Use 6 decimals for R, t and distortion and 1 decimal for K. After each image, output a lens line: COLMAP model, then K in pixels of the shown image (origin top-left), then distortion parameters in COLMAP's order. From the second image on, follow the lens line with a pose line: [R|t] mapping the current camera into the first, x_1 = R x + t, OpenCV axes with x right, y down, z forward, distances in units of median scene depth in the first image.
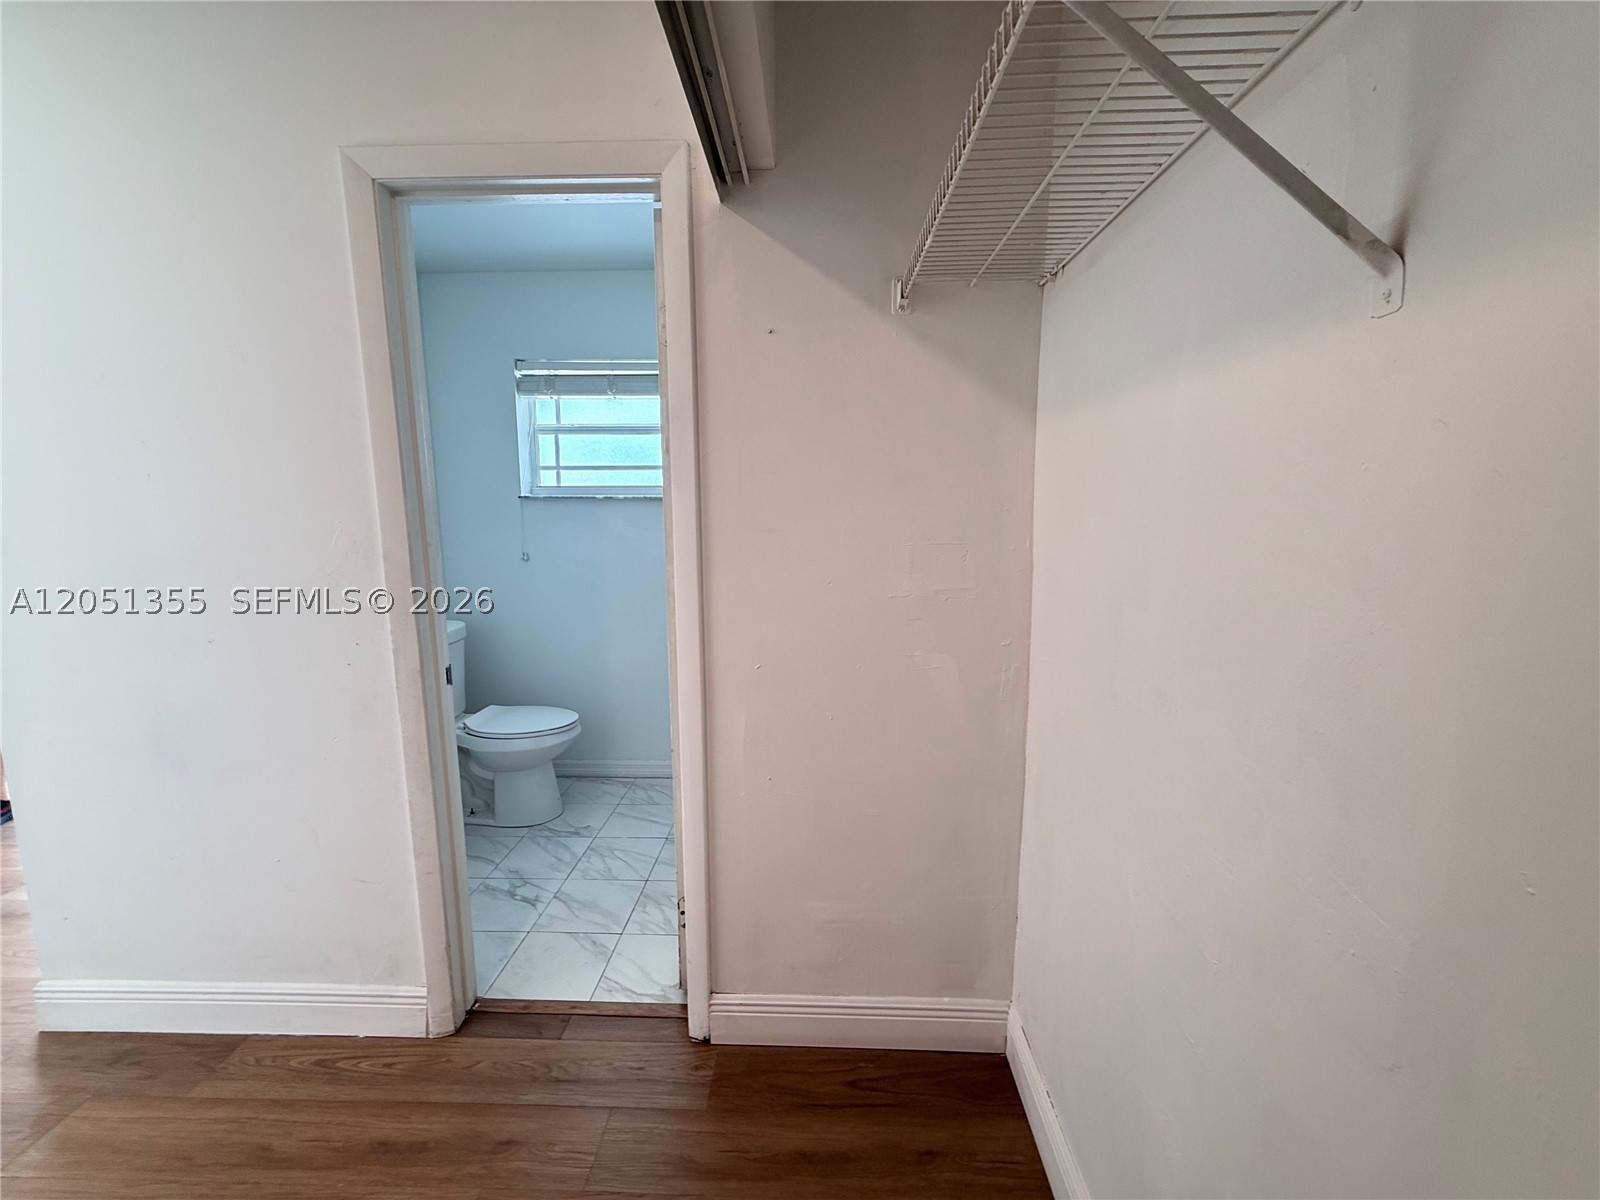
lens RADIAL K [[643.6, 0, 800.9], [0, 643.6, 592.4], [0, 0, 1]] dist [0.002045, 0.000347]
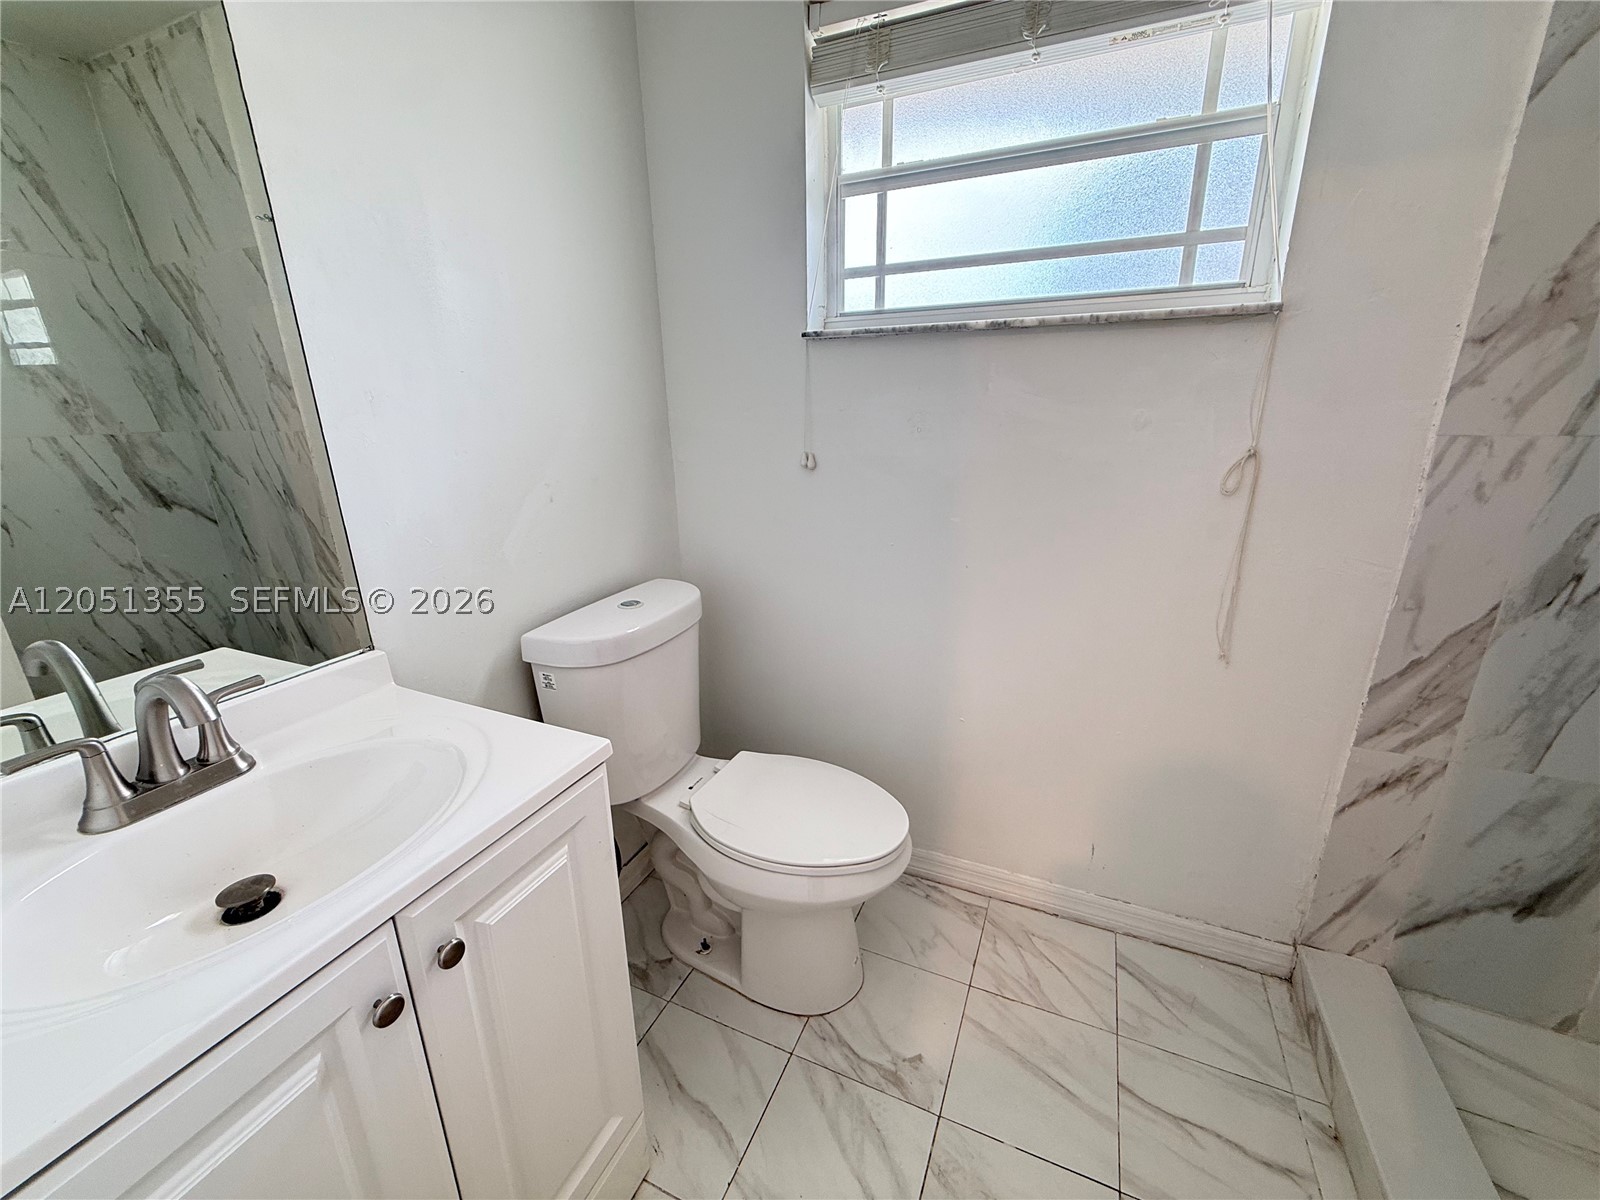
lens RADIAL K [[643.6, 0, 802.0], [0, 643.6, 602.6], [0, 0, 1]] dist [0.002045, 0.000347]
pose [[0.925214, 0.102792, -0.365257, -0.239189], [-0.035880, 0.981994, 0.185471, -0.040658], [0.377745, -0.158495, 0.912243, 0.522584]]
